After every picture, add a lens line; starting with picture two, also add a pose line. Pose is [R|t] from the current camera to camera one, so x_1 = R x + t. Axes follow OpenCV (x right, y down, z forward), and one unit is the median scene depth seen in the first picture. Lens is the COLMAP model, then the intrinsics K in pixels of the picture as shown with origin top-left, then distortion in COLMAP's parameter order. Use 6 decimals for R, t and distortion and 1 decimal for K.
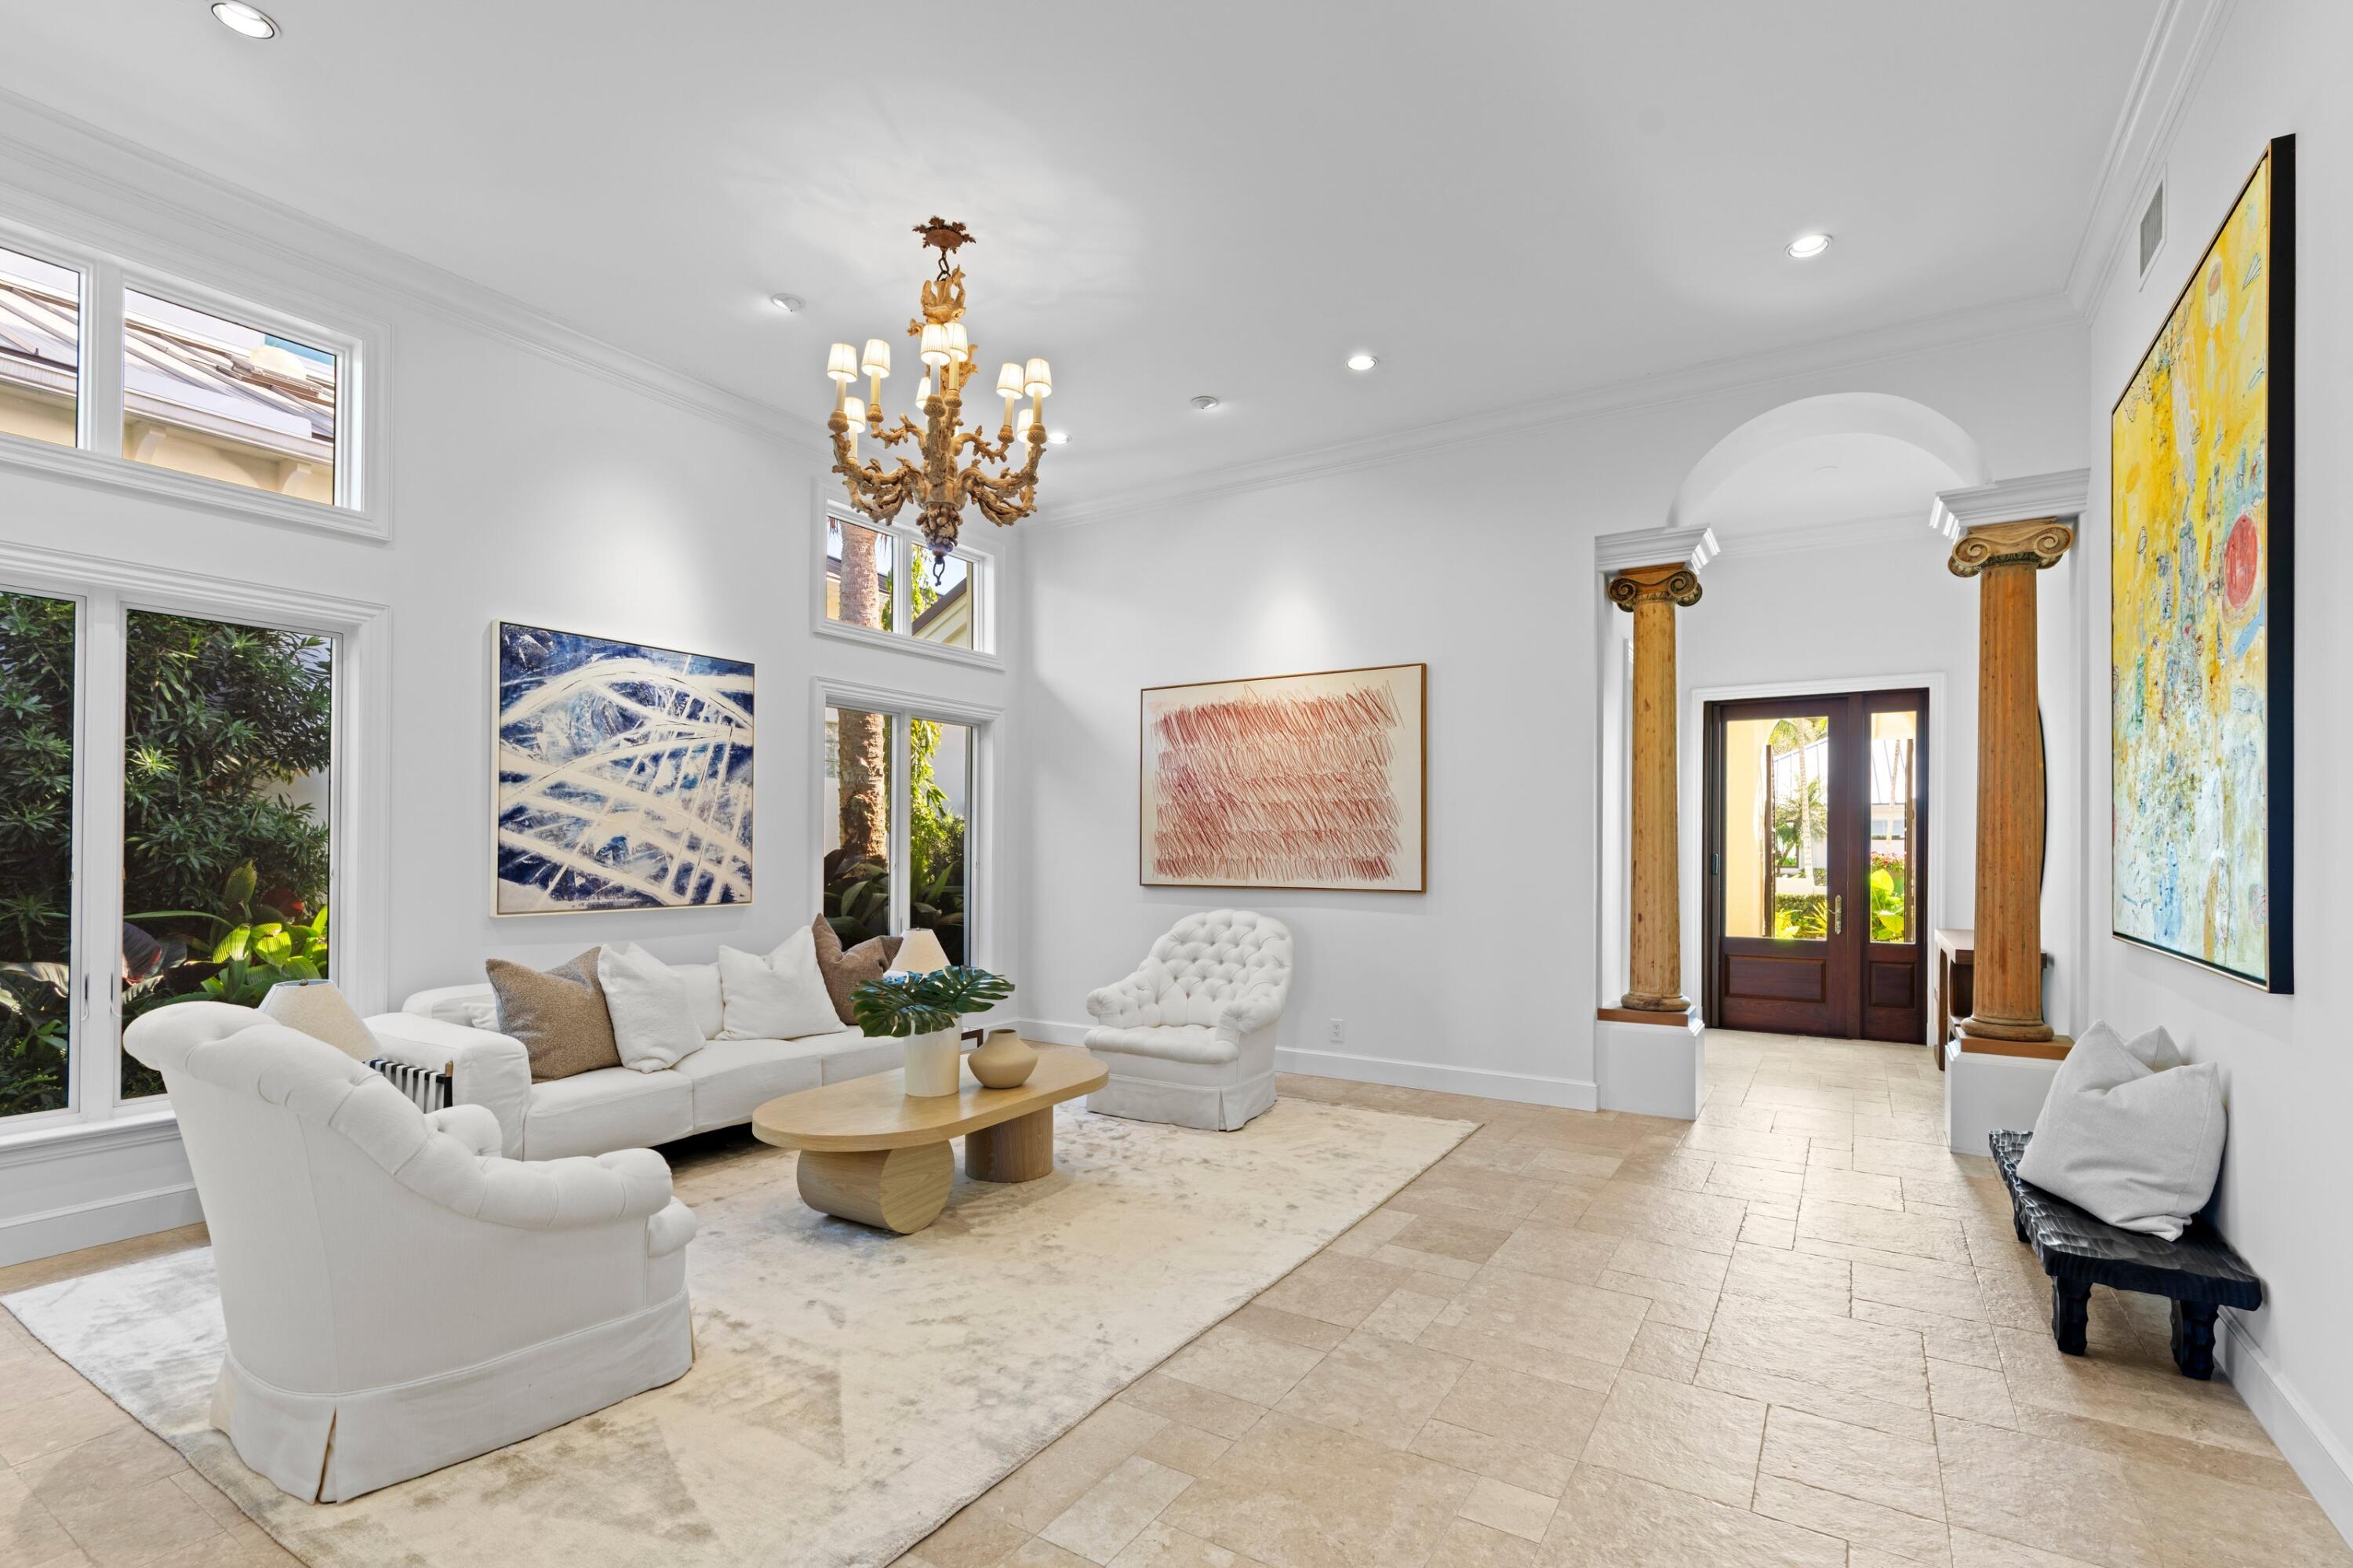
lens RADIAL K [[1080.2, 0, 1173.8], [0, 1080.2, 842.8], [0, 0, 1]] dist [-0.000552, 0.000089]
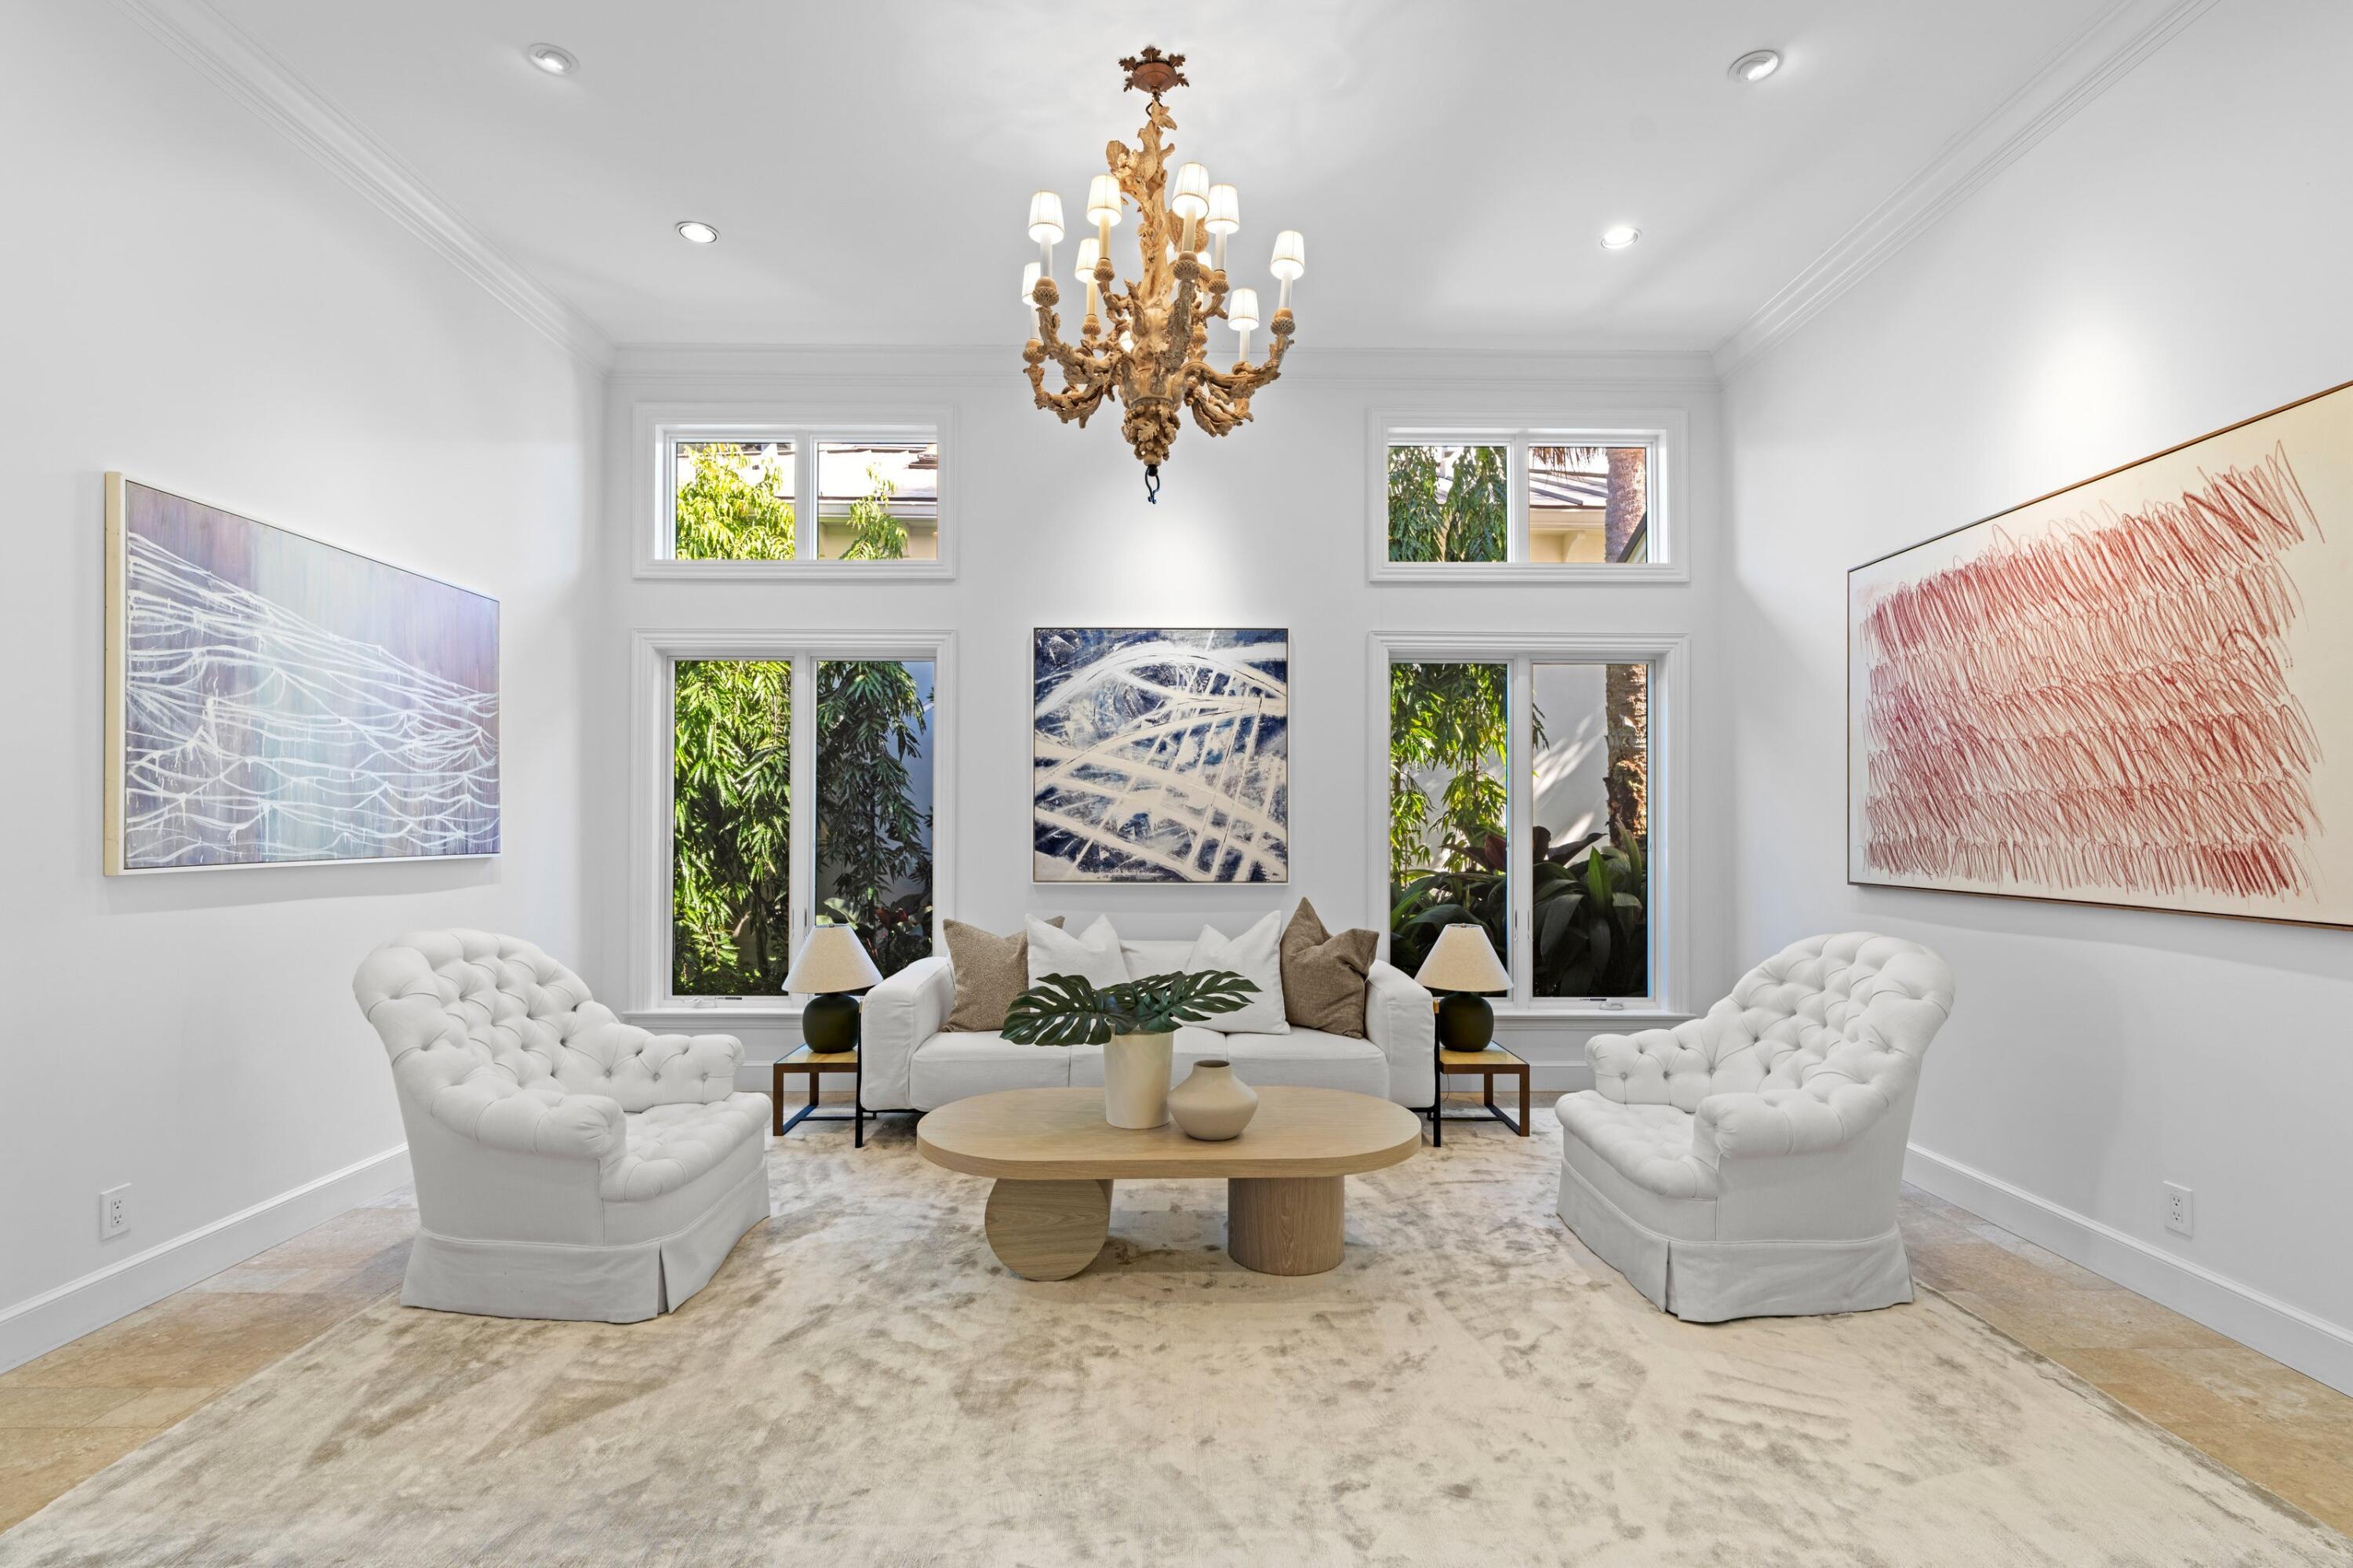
lens RADIAL K [[1067.0, 0, 1180.9], [0, 1067.0, 811.0], [0, 0, 1]] dist [-0.003111, 0.001005]
pose [[0.541833, -0.011512, -0.840407, 0.368418], [0.003333, 0.999928, -0.011548, 0.003853], [0.840479, 0.003455, 0.541833, 0.454901]]
